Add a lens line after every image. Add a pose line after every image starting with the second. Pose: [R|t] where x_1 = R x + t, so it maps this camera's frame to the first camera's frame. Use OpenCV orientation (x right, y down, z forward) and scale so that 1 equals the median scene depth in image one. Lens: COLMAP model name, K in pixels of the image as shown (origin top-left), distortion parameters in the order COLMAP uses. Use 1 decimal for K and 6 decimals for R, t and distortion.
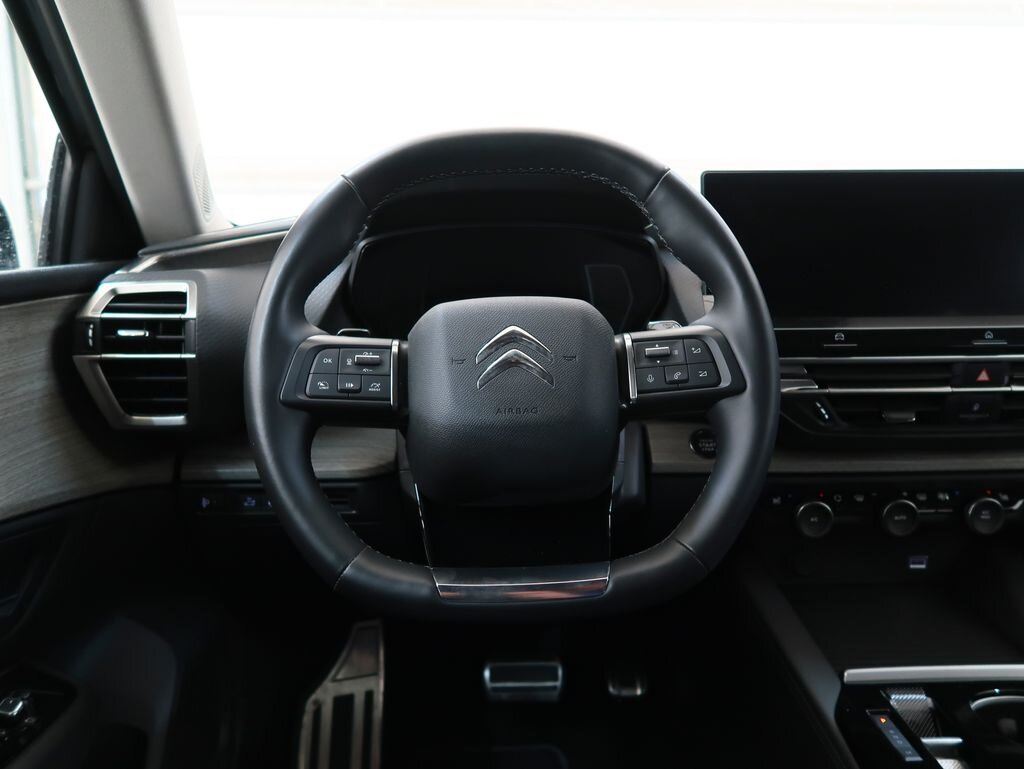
lens RADIAL K [[875.4, 0, 512.0], [0, 875.4, 384.5], [0, 0, 1]] dist [-0.025506, -0.002486]
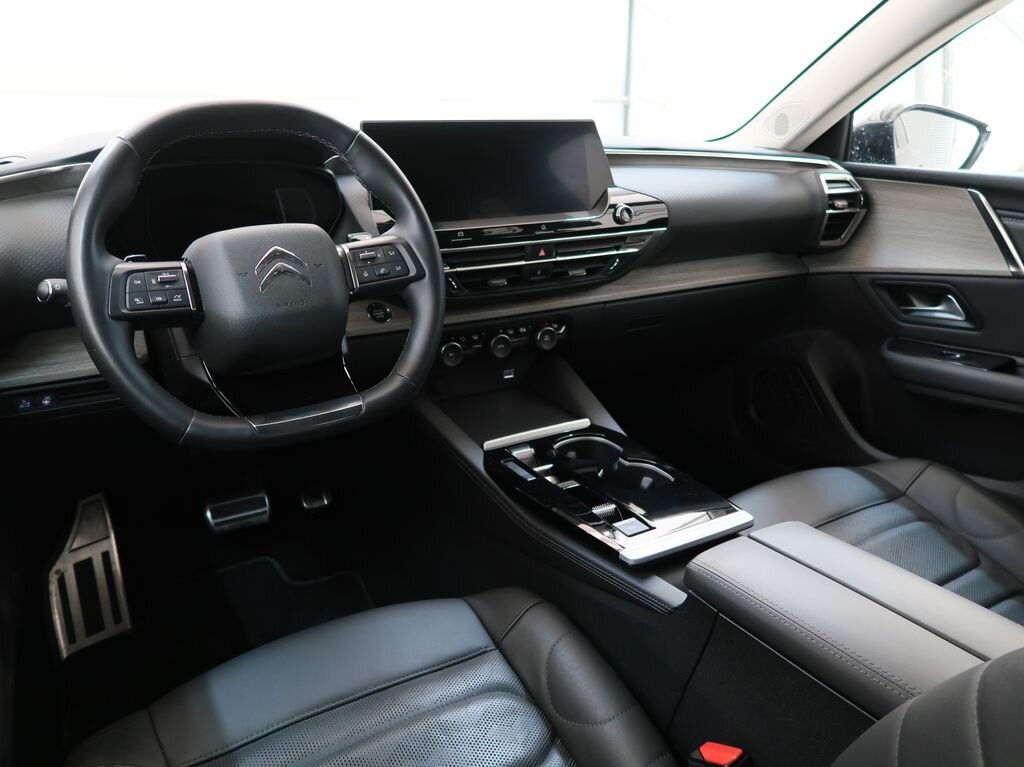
lens RADIAL K [[806.6, 0, 512.0], [0, 806.6, 383.5], [0, 0, 1]] dist [-0.014413, -0.001257]
pose [[0.863403, -0.152114, 0.481038, -0.278369], [0.075285, 0.981635, 0.175288, -0.039710], [-0.498867, -0.115129, 0.858998, -0.306422]]
